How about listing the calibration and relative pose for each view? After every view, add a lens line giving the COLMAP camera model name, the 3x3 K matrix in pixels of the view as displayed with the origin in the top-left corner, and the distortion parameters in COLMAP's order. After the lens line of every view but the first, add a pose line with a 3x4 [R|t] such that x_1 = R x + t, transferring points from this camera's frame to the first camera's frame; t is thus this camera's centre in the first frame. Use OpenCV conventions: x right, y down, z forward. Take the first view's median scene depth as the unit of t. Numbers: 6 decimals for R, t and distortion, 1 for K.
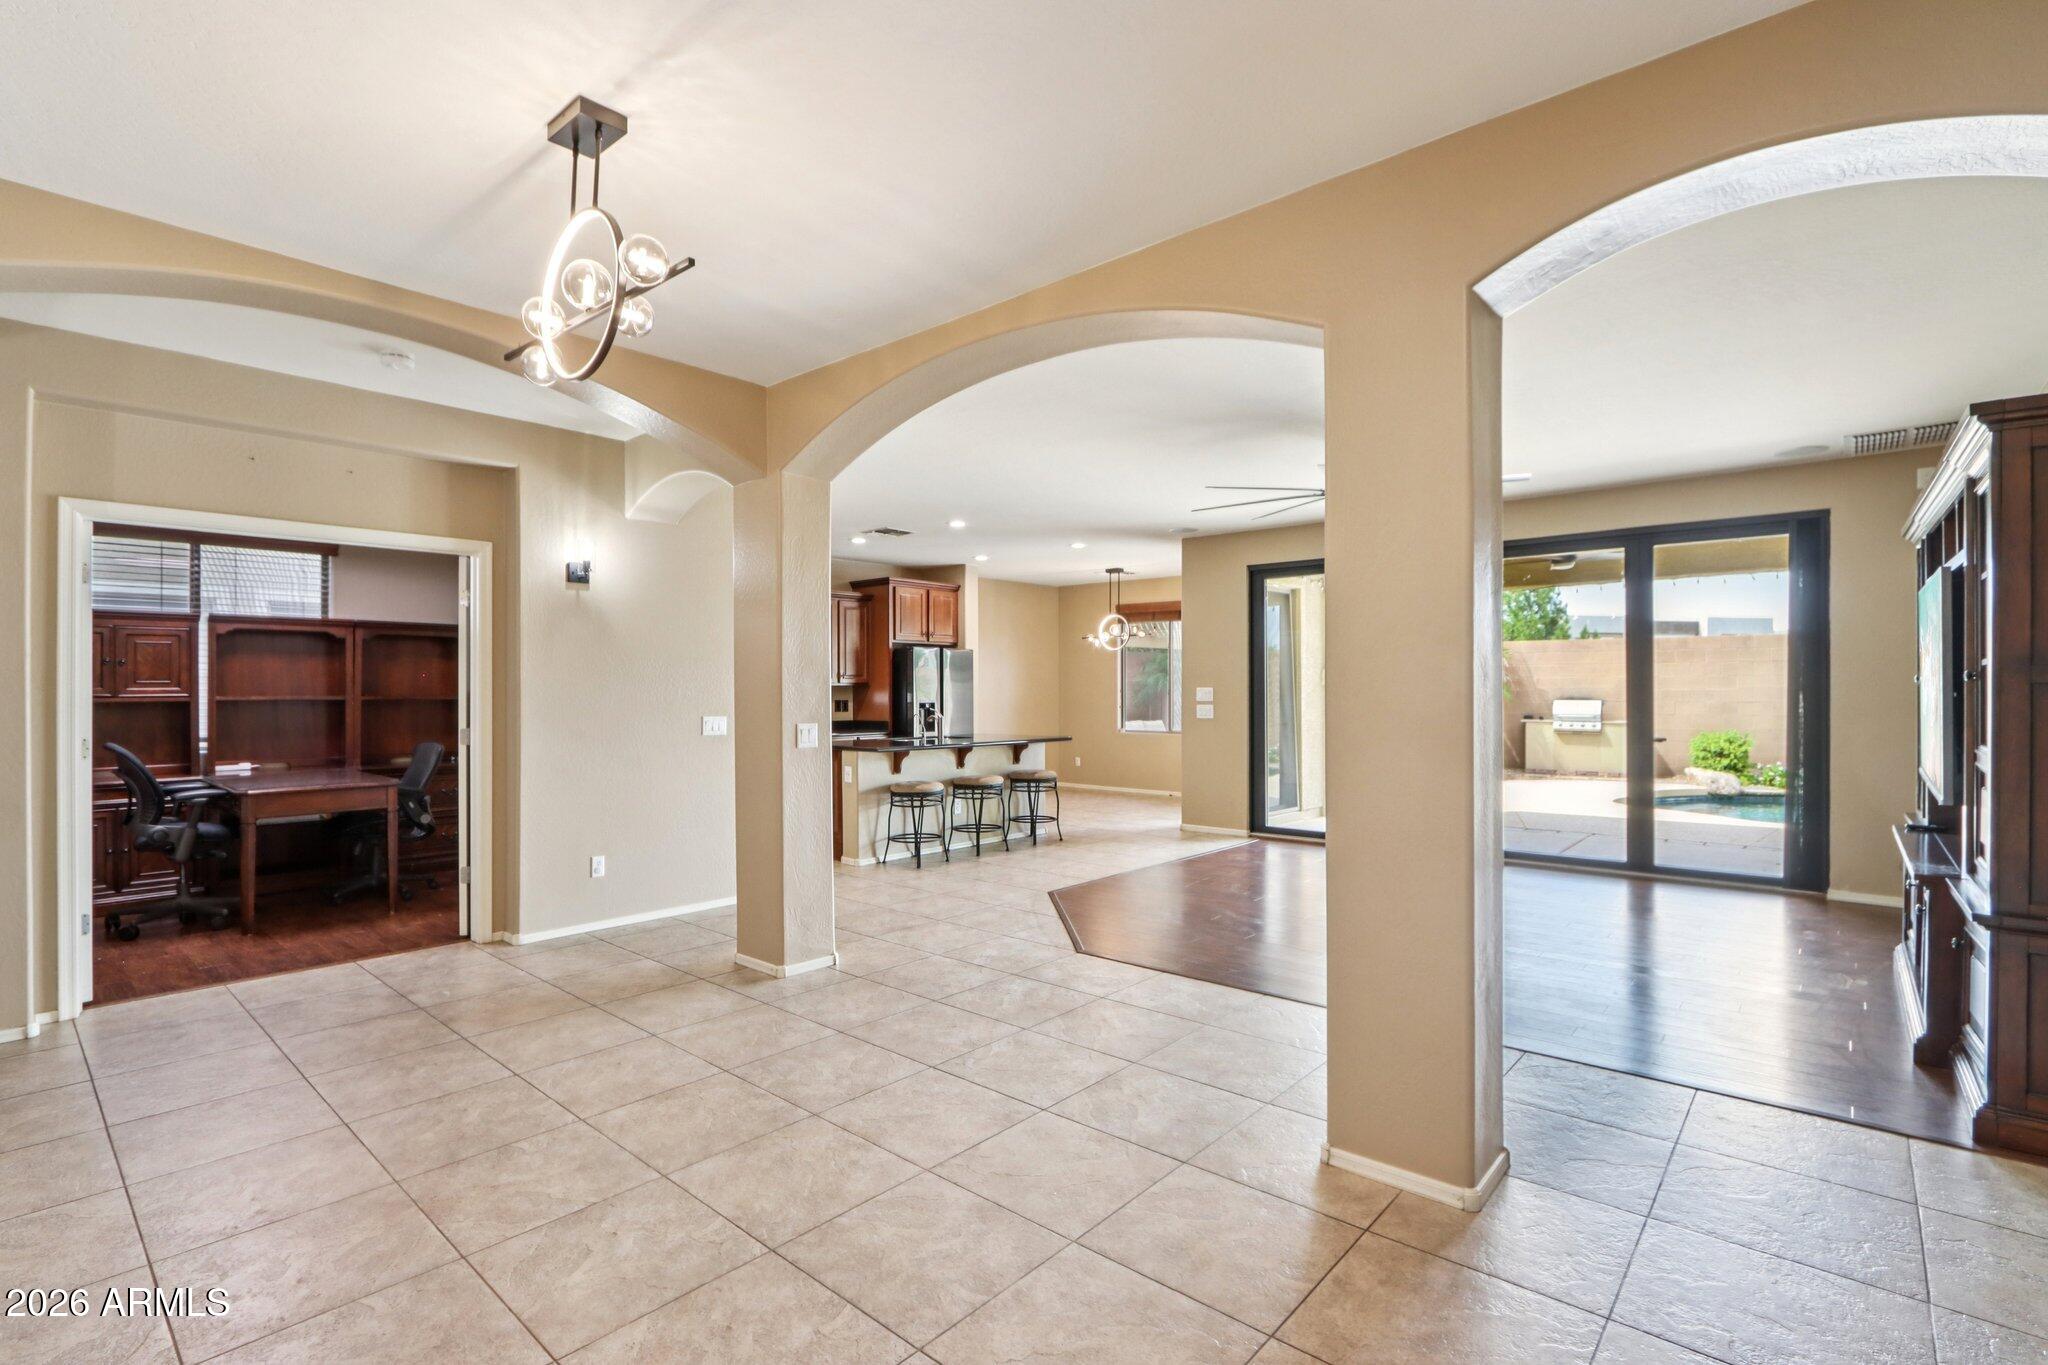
lens RADIAL K [[949.5, 0, 991.5], [0, 949.5, 687.3], [0, 0, 1]] dist [-0.017043, 0.002095]
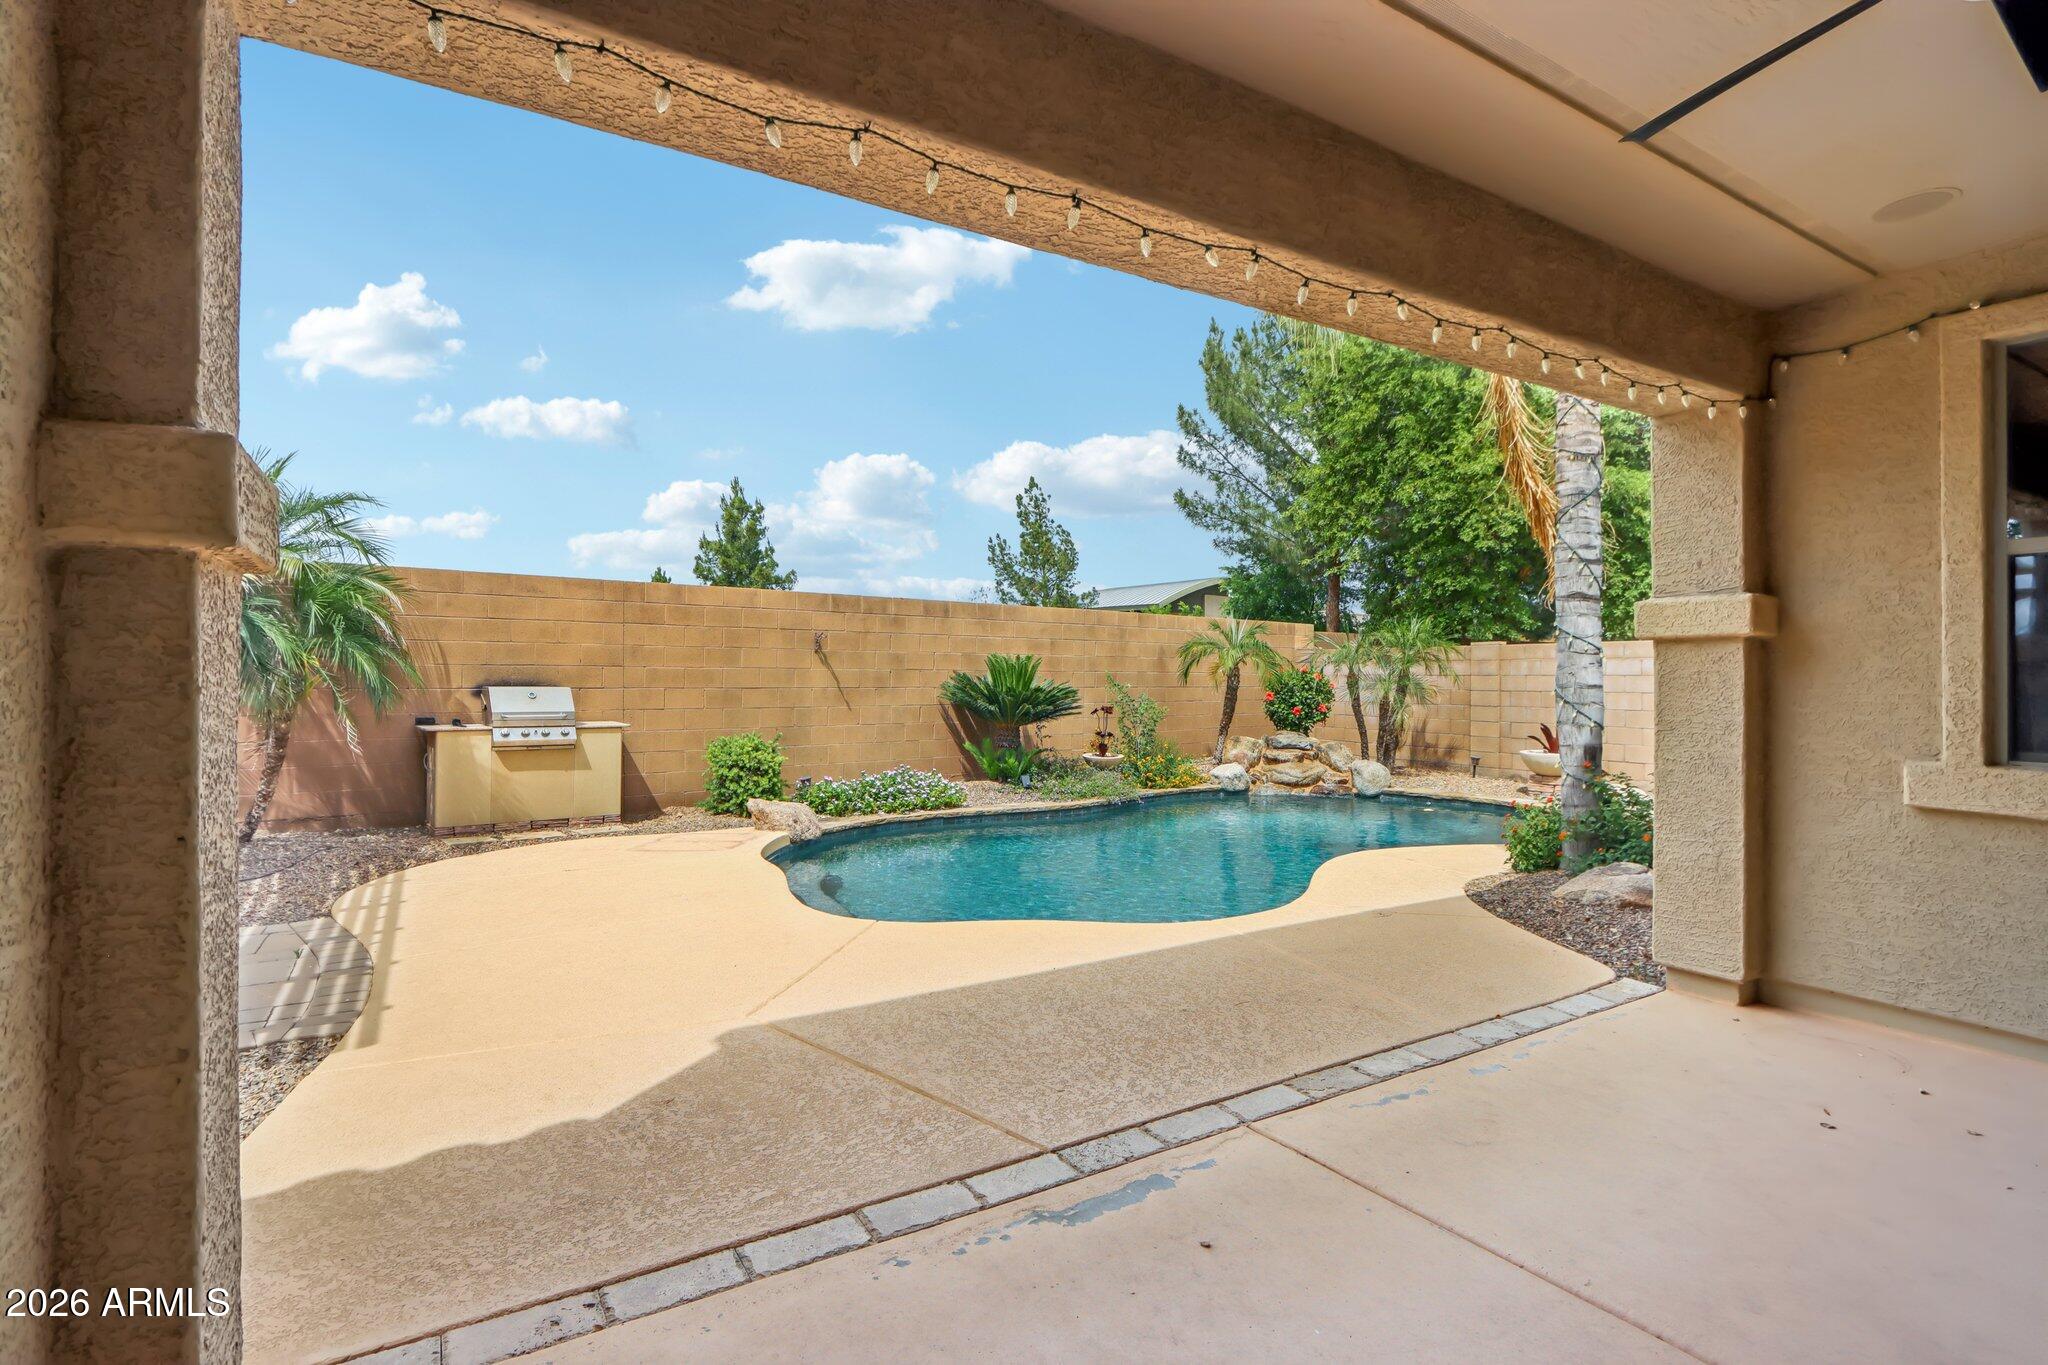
lens RADIAL K [[971.5, 0, 1006.4], [0, 971.5, 681.2], [0, 0, 1]] dist [-0.015284, 0.001158]
pose [[0.289571, 0.002887, 0.957152, 0.418161], [-0.009489, 0.999955, -0.000145, 0.019318], [-0.957109, -0.009041, 0.289586, 1.374639]]
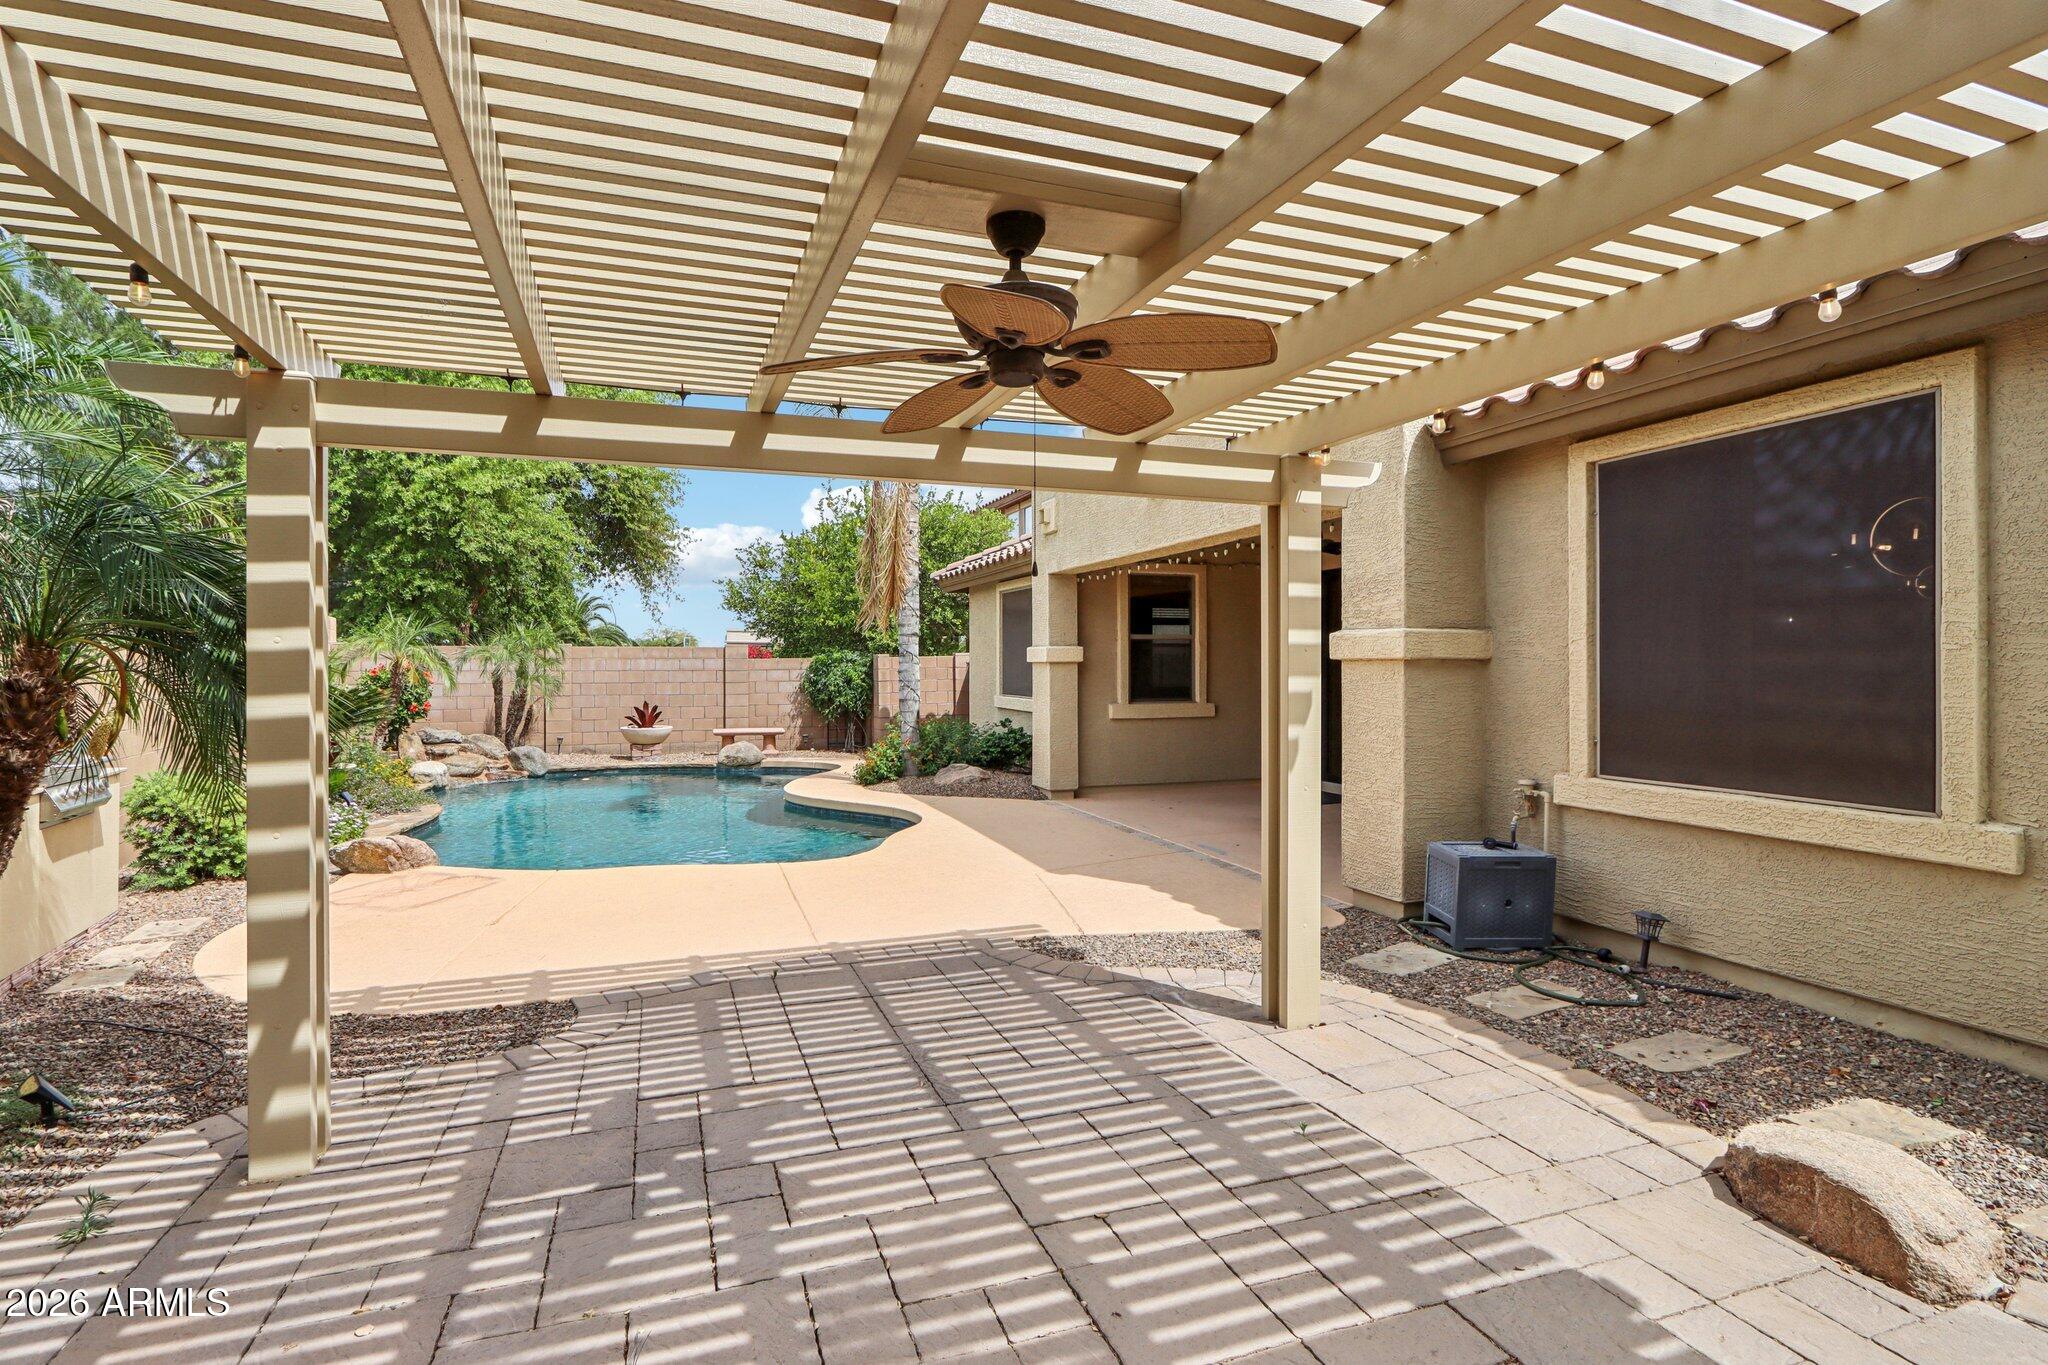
lens RADIAL K [[971.5, 0, 1006.4], [0, 971.5, 681.2], [0, 0, 1]] dist [-0.015284, 0.001158]
pose [[-0.884827, -0.002431, 0.465914, 0.462089], [0.002516, 0.999947, 0.009996, 0.002332], [-0.465913, 0.010017, -0.884774, 2.643120]]
